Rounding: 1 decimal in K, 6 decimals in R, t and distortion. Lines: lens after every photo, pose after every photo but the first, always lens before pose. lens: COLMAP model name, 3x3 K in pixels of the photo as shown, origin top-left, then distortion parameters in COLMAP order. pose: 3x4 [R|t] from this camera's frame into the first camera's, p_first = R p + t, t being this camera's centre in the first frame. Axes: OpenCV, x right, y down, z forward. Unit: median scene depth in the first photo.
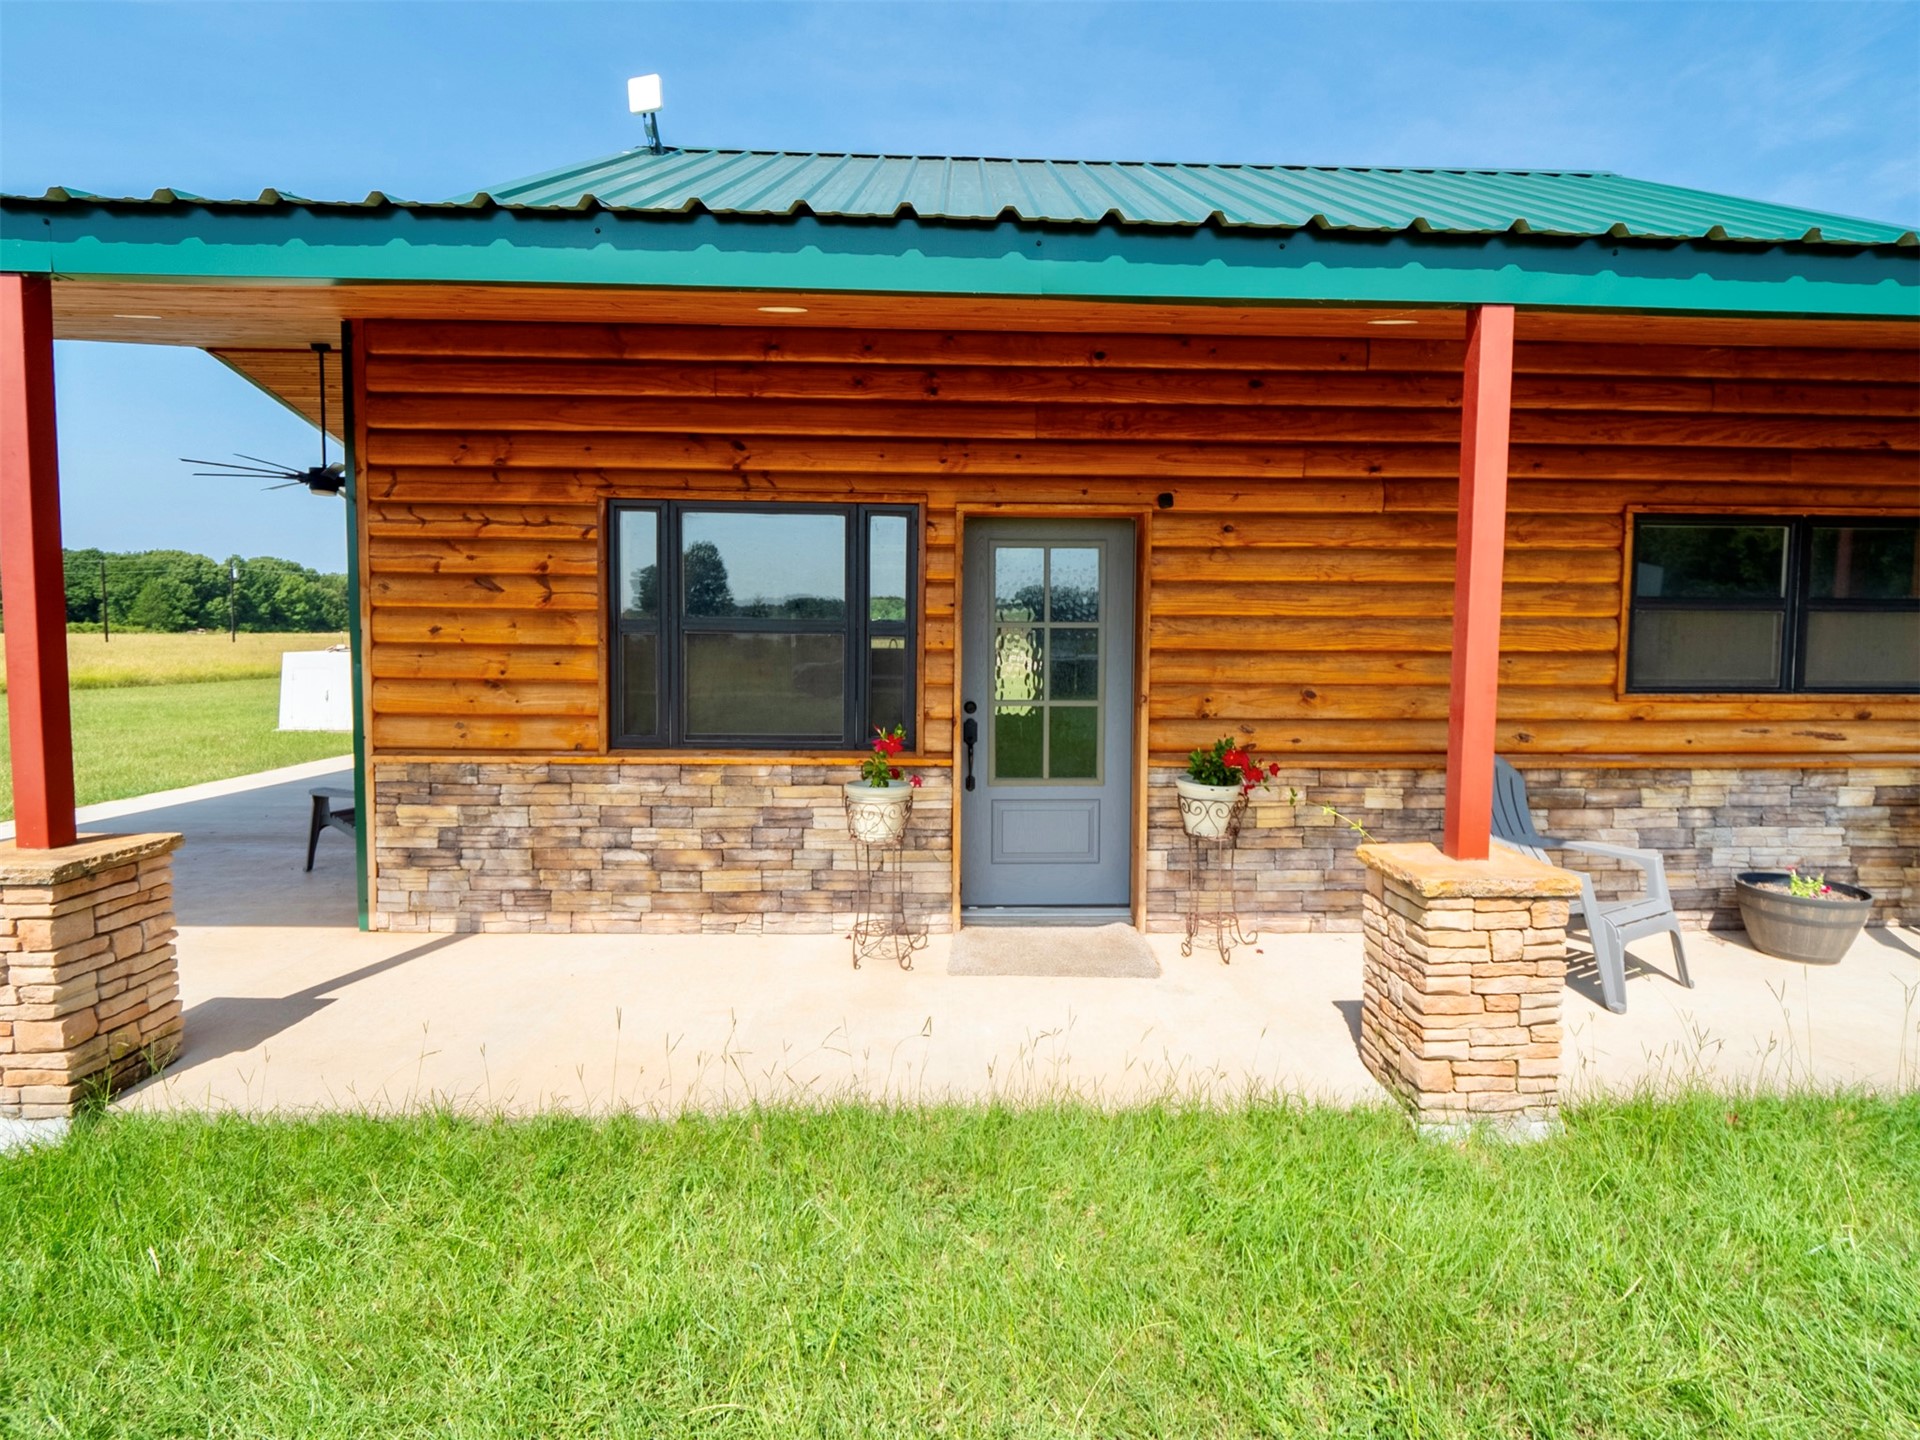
lens RADIAL K [[963.2, 0, 968.7], [0, 963.2, 708.0], [0, 0, 1]] dist [-0.017901, 0.000314]
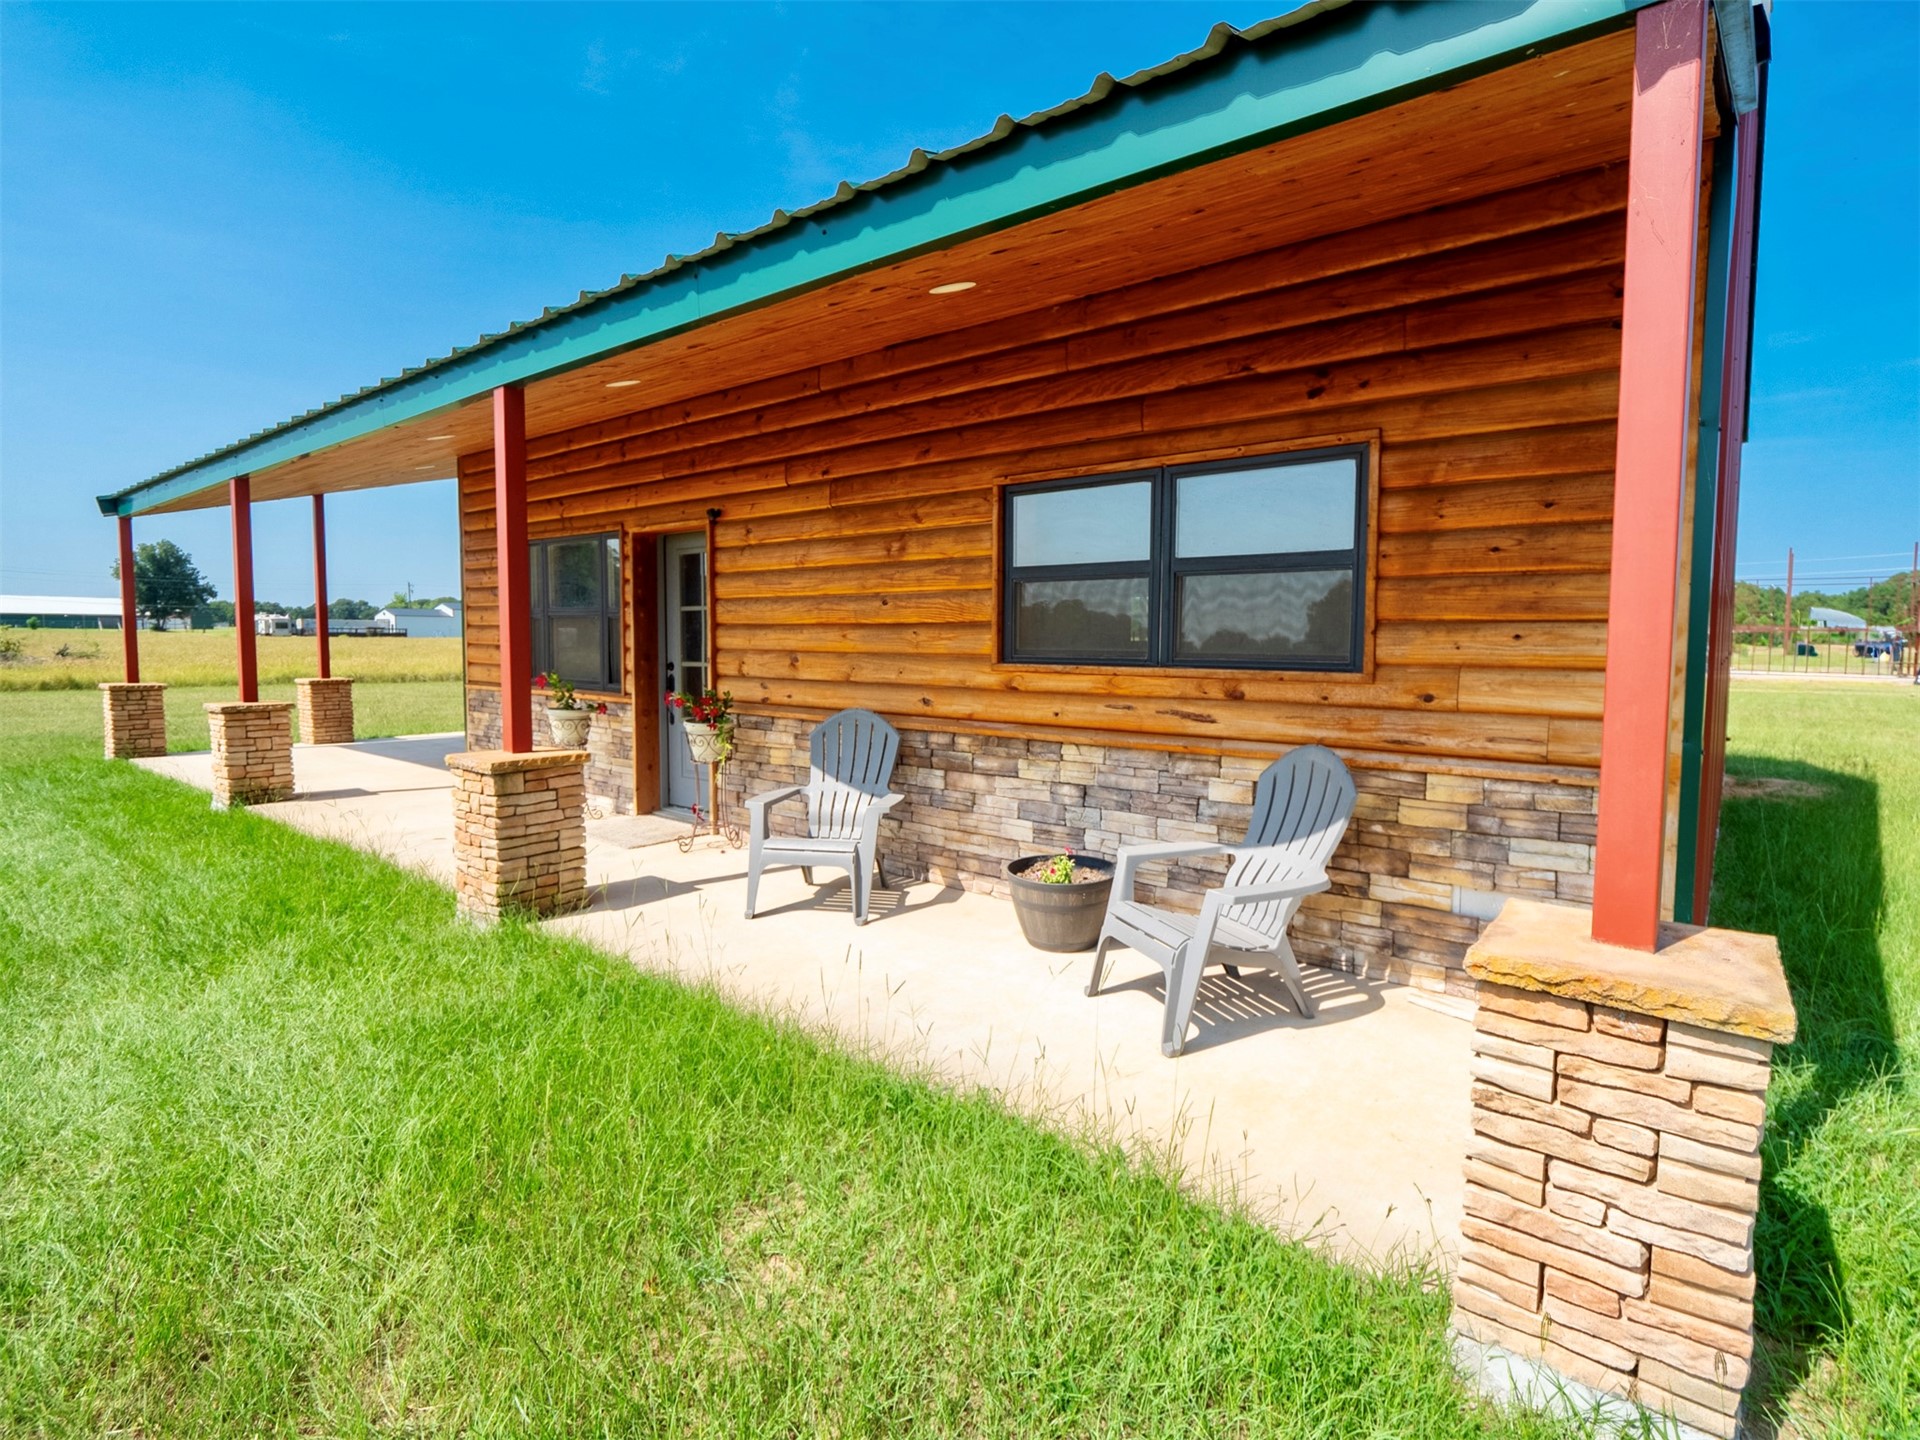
lens RADIAL K [[963.2, 0, 954.1], [0, 963.2, 704.4], [0, 0, 1]] dist [-0.017901, 0.000314]
pose [[0.756732, 0.045988, -0.652105, 1.327907], [-0.048772, 0.998714, 0.013835, 0.017063], [0.651903, 0.021335, 0.758002, 0.193223]]
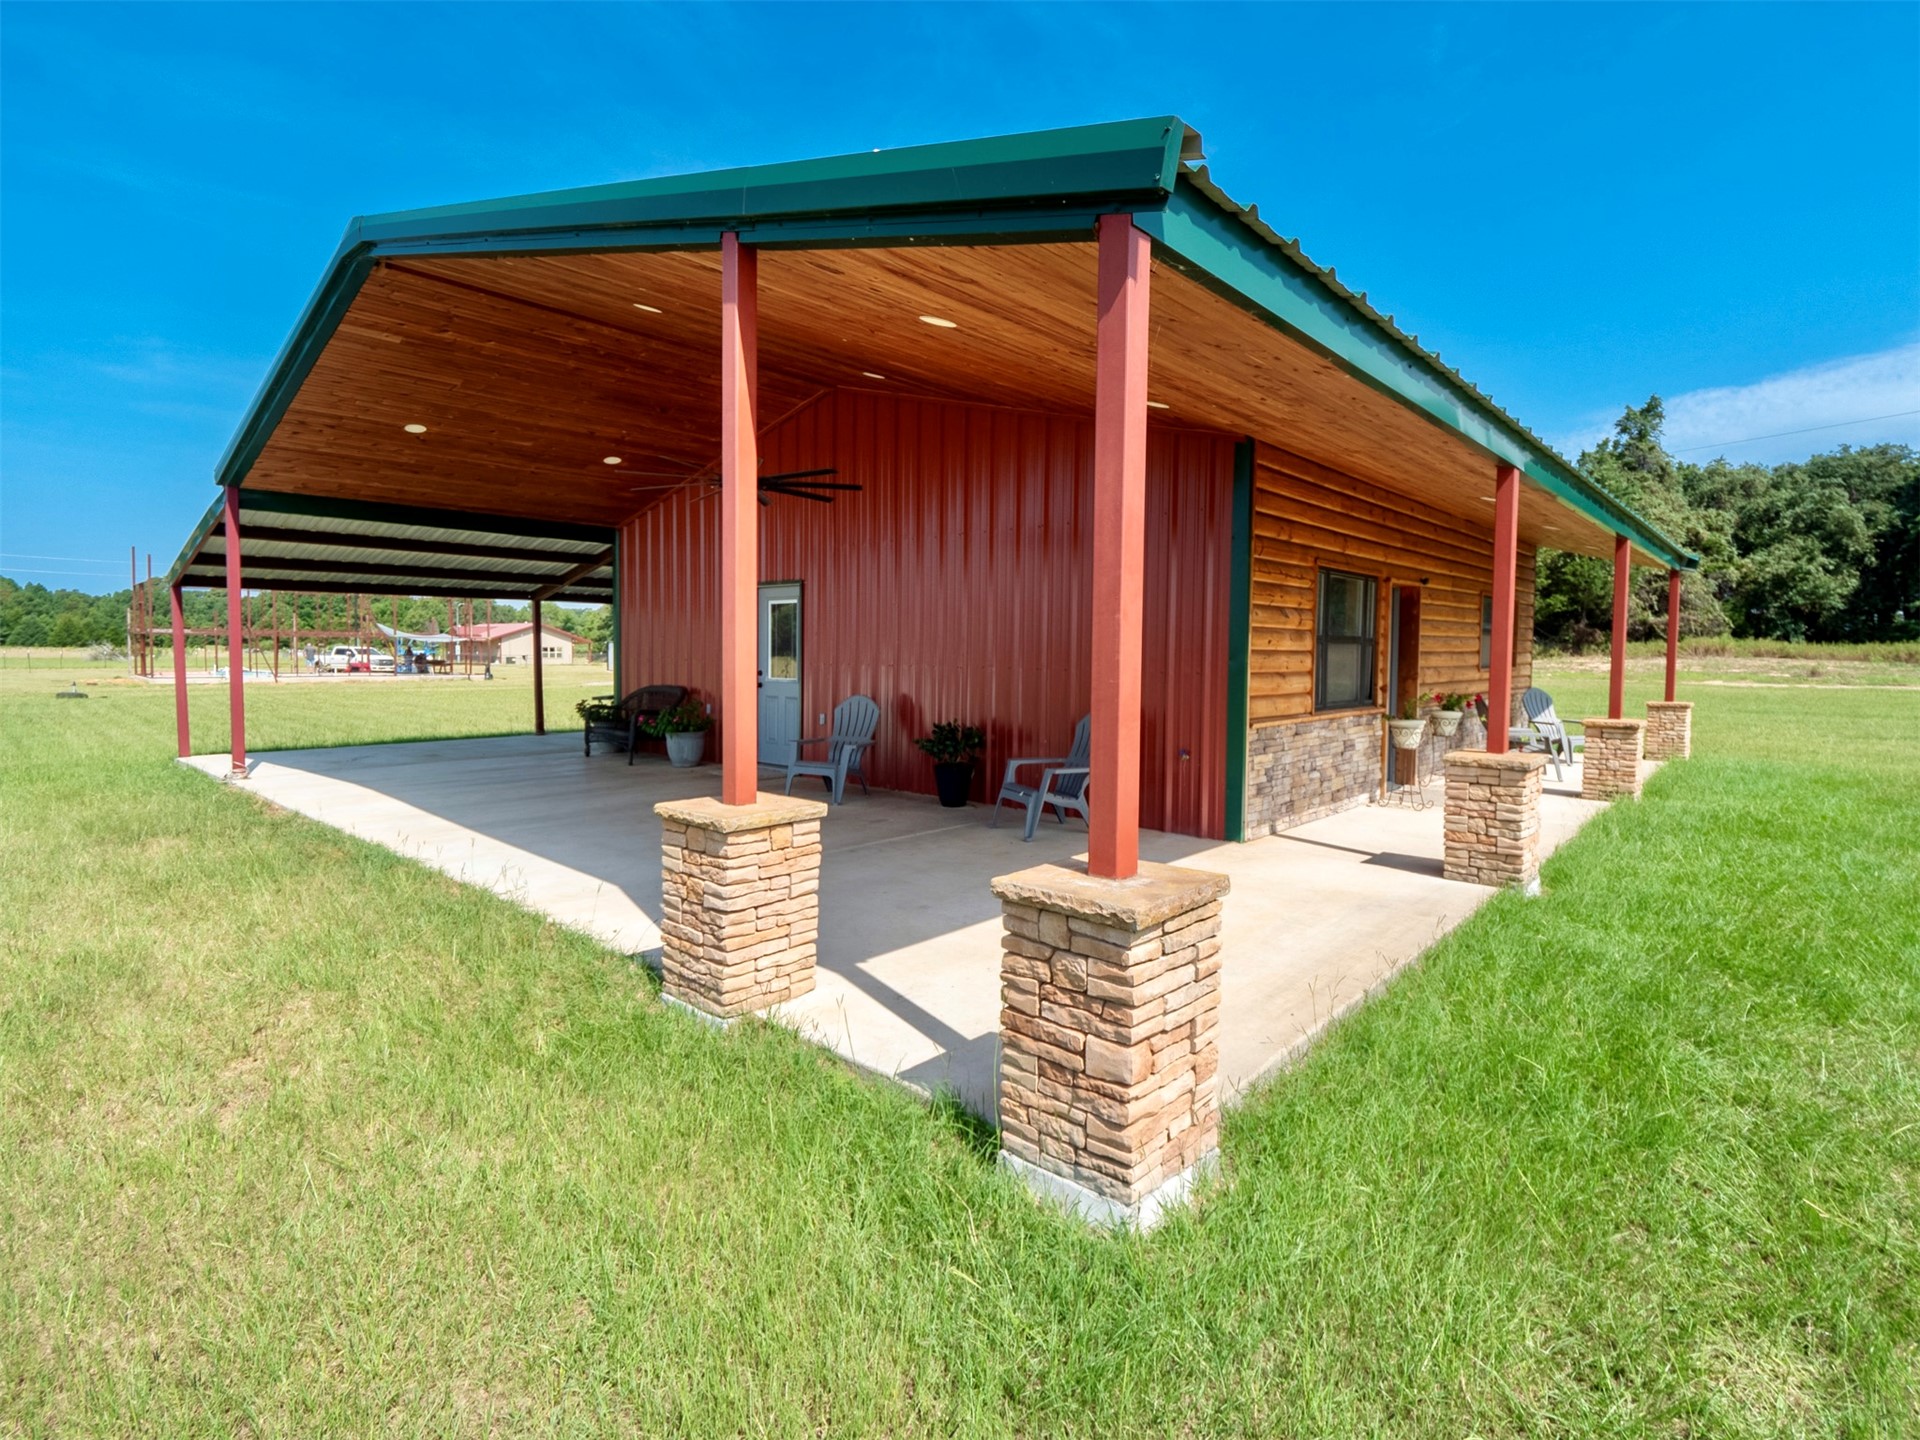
lens RADIAL K [[963.2, 0, 970.4], [0, 963.2, 708.6], [0, 0, 1]] dist [-0.017901, 0.000314]
pose [[0.680491, -0.049176, 0.731105, -1.996304], [0.056750, 0.998286, 0.014325, -0.021560], [-0.730556, 0.031742, 0.682115, 0.289433]]
